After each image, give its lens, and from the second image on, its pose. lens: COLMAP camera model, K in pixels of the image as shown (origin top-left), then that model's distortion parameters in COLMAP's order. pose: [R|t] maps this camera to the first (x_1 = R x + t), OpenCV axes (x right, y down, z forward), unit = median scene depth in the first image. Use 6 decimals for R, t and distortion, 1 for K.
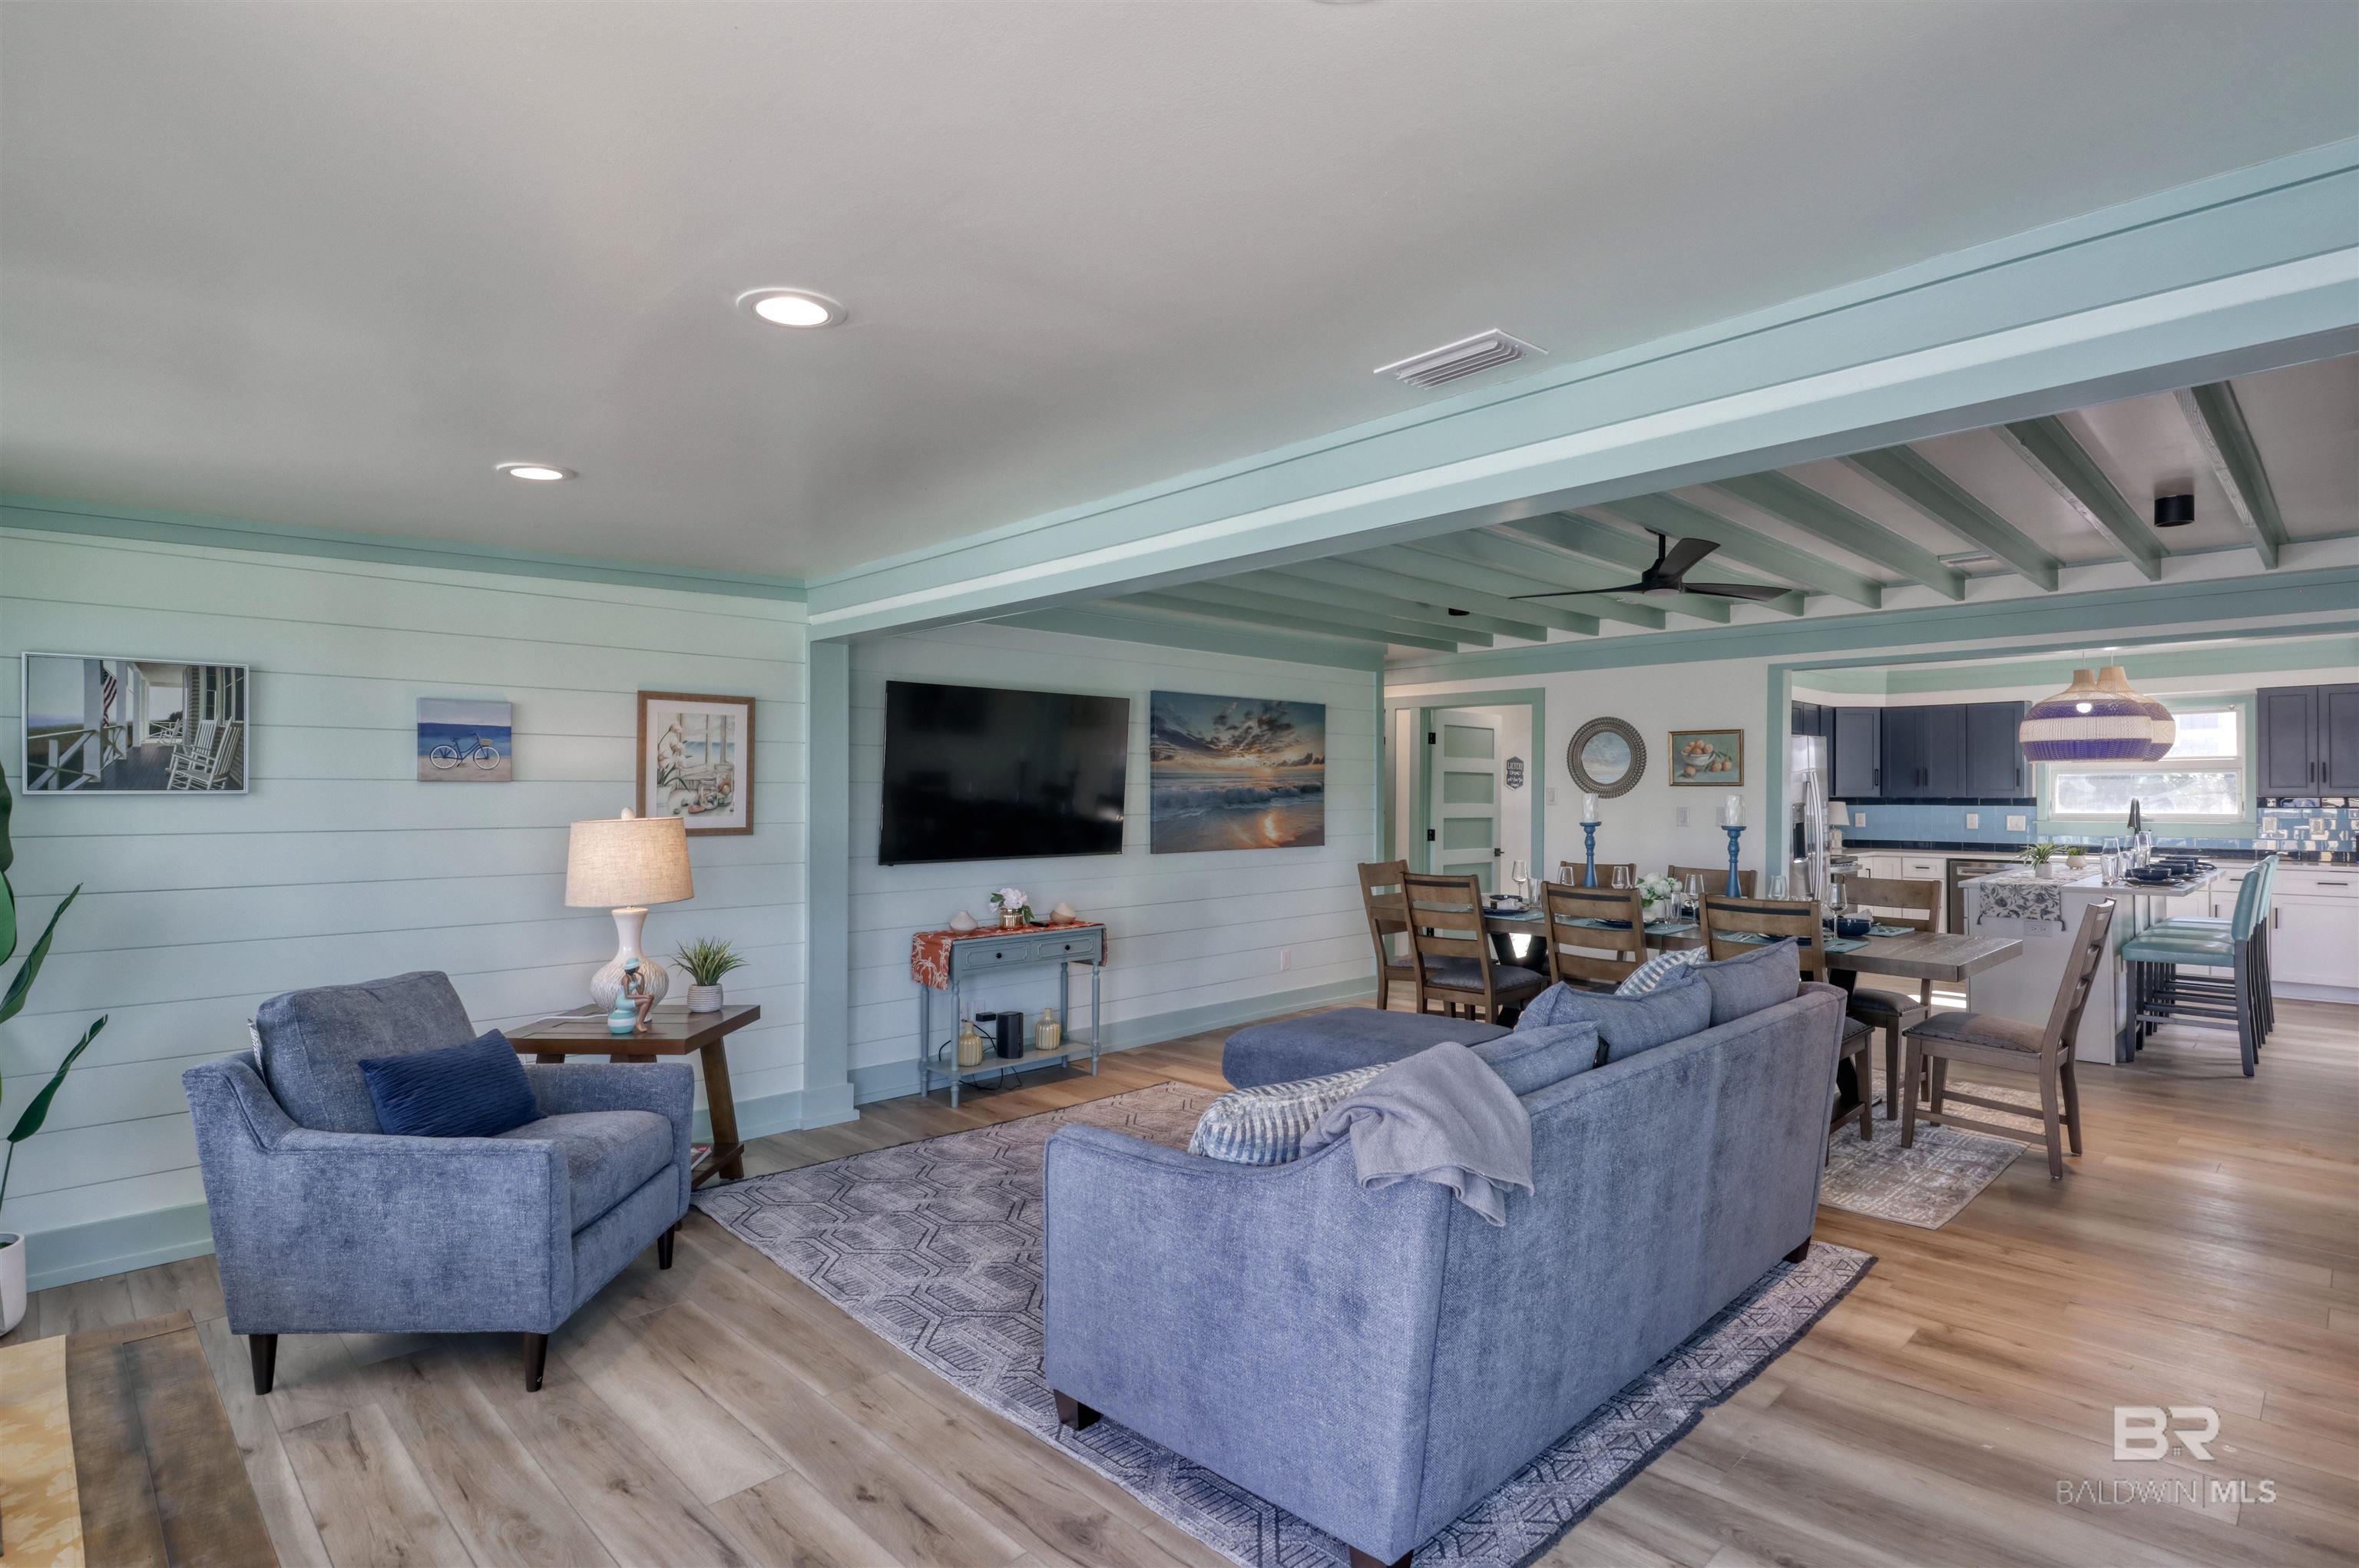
lens RADIAL K [[1177.7, 0, 1168.2], [0, 1177.7, 782.8], [0, 0, 1]] dist [-0.002149, -0.000060]
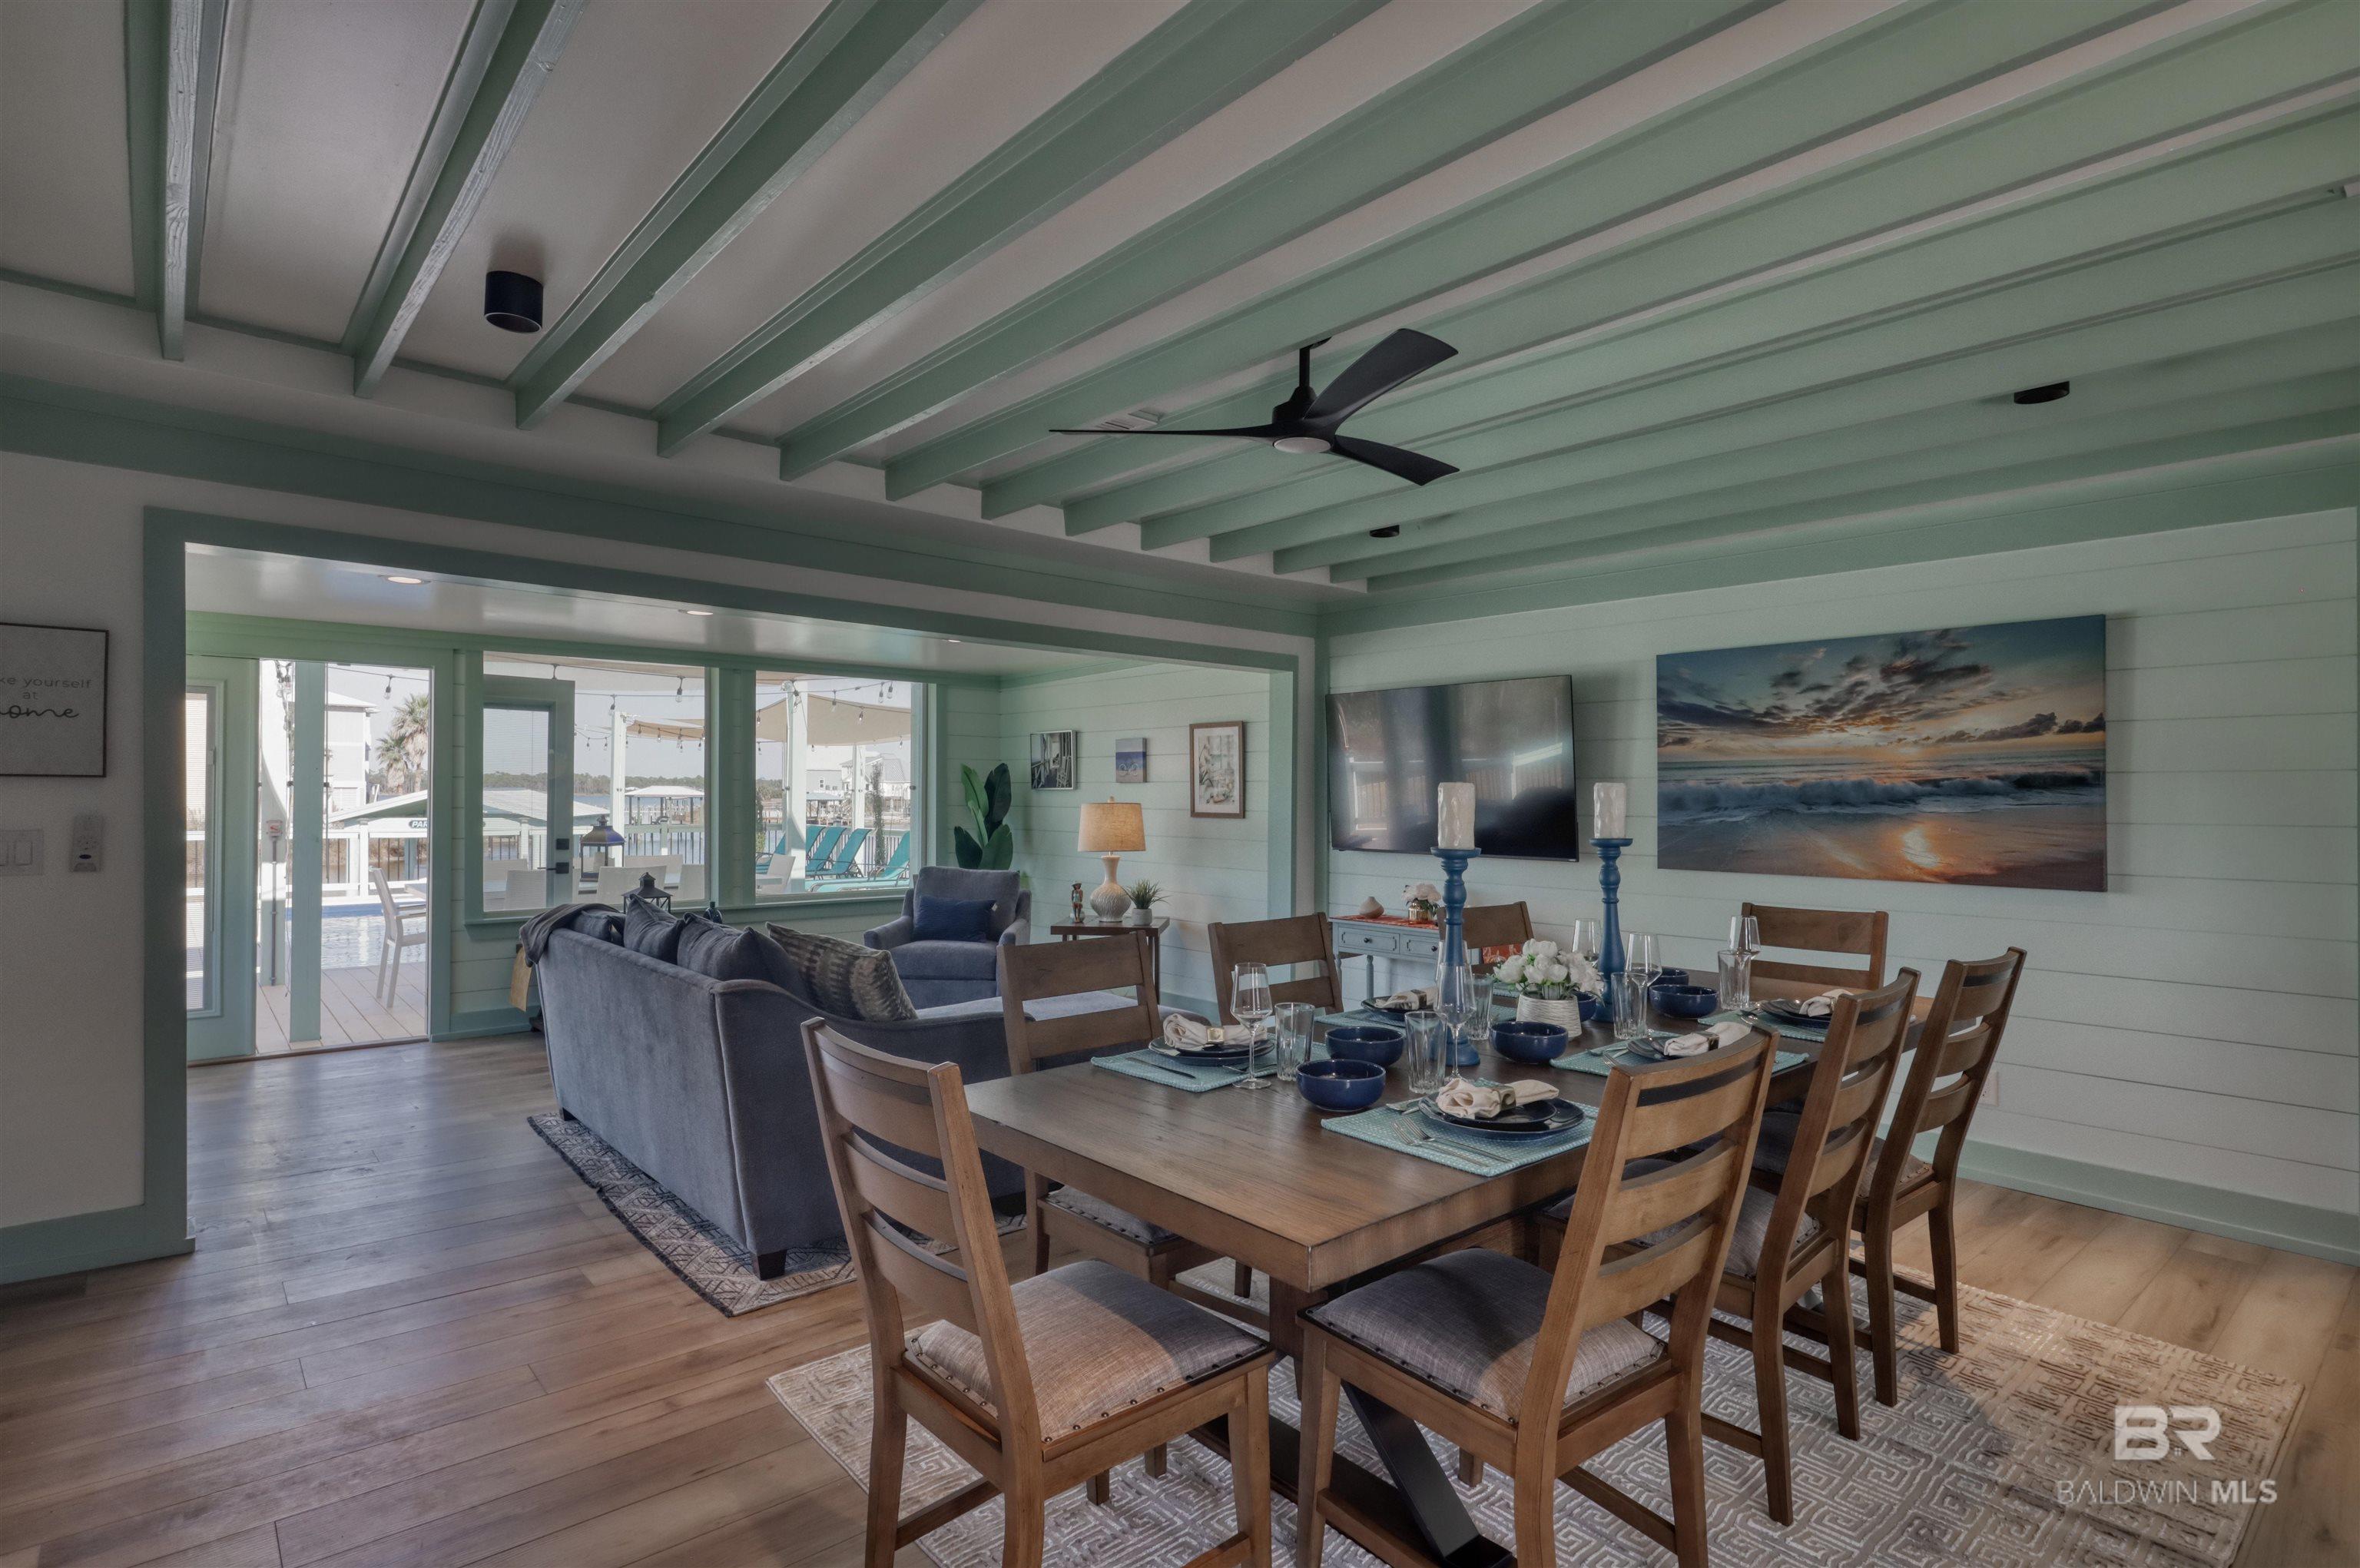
lens RADIAL K [[1178.2, 0, 1168.7], [0, 1178.2, 782.8], [0, 0, 1]] dist [-0.002149, -0.000060]
pose [[-0.059260, -0.009814, -0.998194, 0.717088], [0.004524, 0.999939, -0.010100, 0.010213], [0.998232, -0.005114, -0.059212, 0.678774]]
